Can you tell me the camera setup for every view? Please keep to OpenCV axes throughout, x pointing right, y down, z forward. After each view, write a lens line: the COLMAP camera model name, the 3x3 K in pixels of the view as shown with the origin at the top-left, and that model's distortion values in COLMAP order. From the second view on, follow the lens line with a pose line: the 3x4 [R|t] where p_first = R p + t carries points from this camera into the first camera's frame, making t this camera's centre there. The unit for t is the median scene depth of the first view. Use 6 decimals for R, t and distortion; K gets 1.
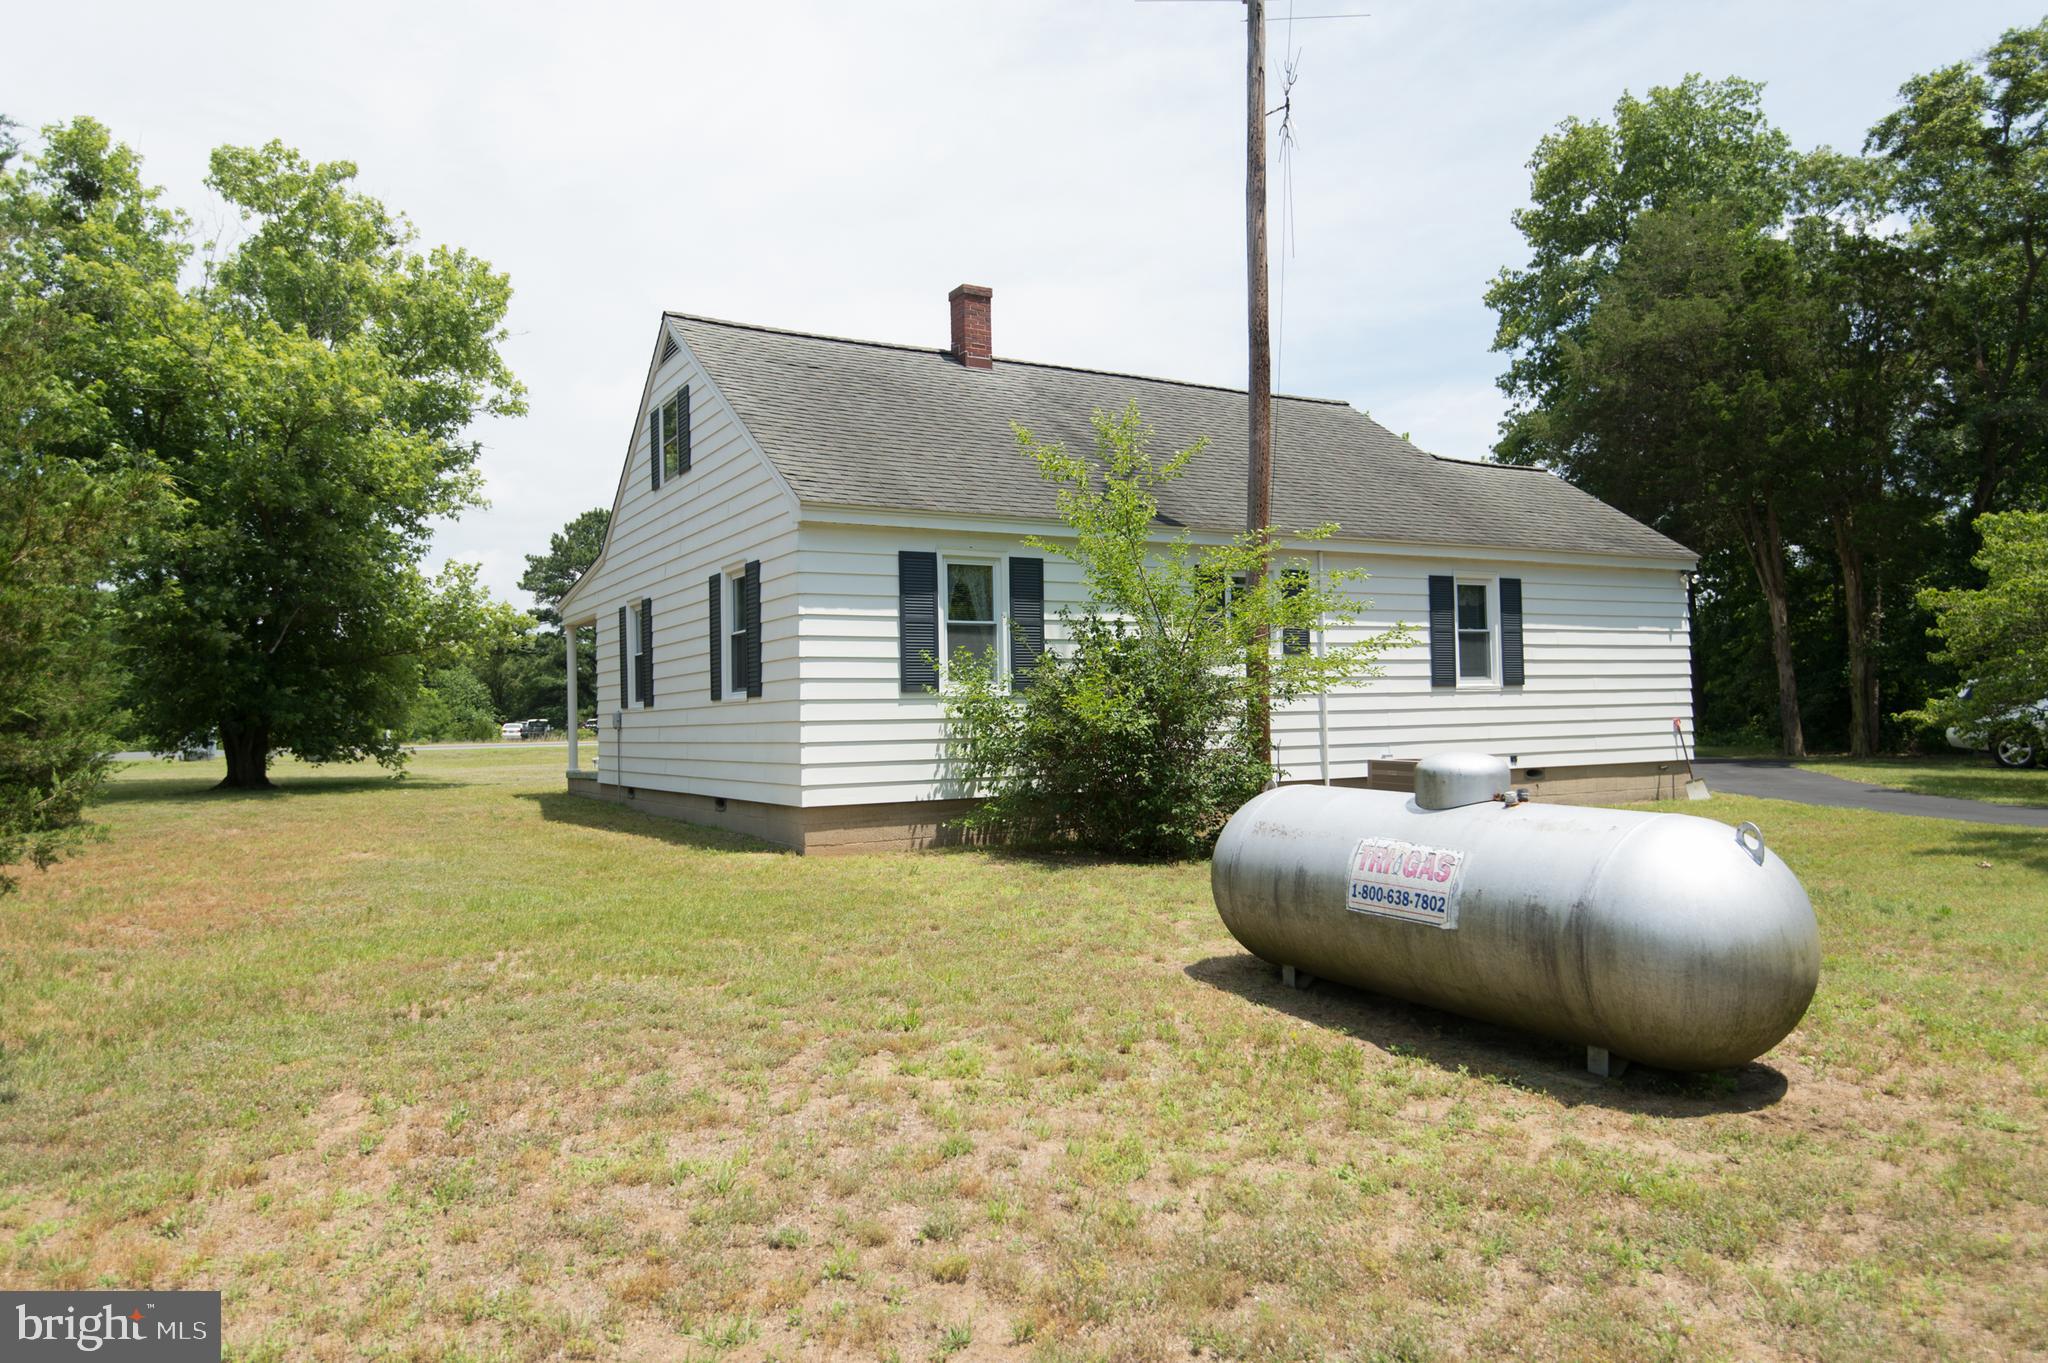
lens RADIAL K [[1353.7, 0, 1017.0], [0, 1353.7, 688.6], [0, 0, 1]] dist [0.007987, -0.001664]
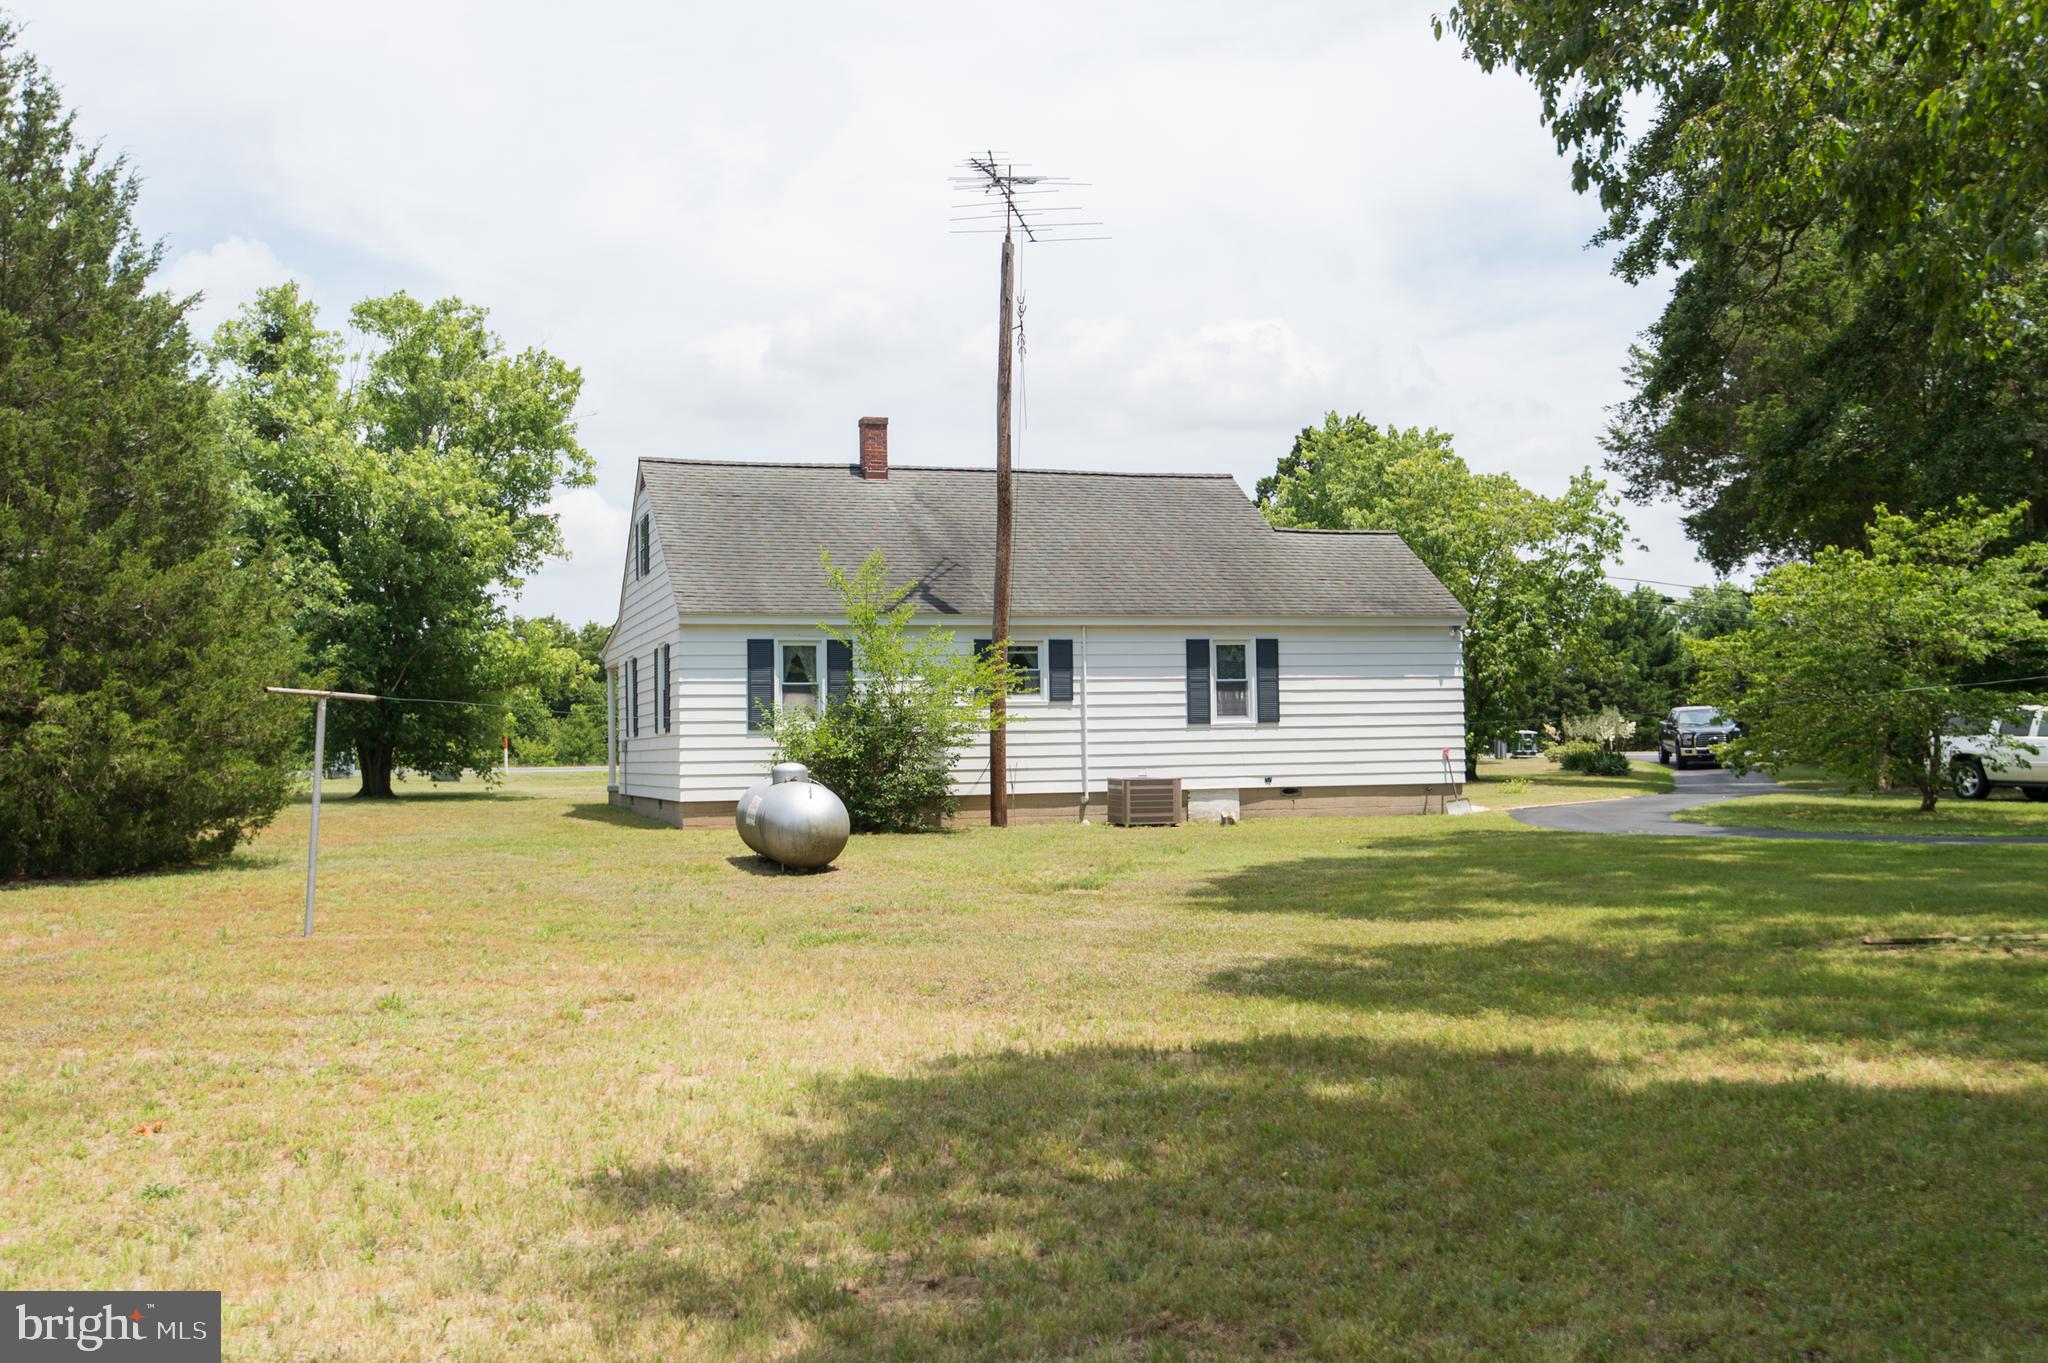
lens RADIAL K [[2038.6, 0, 1022.1], [0, 2038.6, 680.0], [0, 0, 1]] dist [0.015238, 0.000000]
pose [[0.974807, -0.002147, -0.223039, 0.565222], [0.000873, 0.999983, -0.005809, -0.031340], [0.223047, 0.005468, 0.974792, -0.921893]]
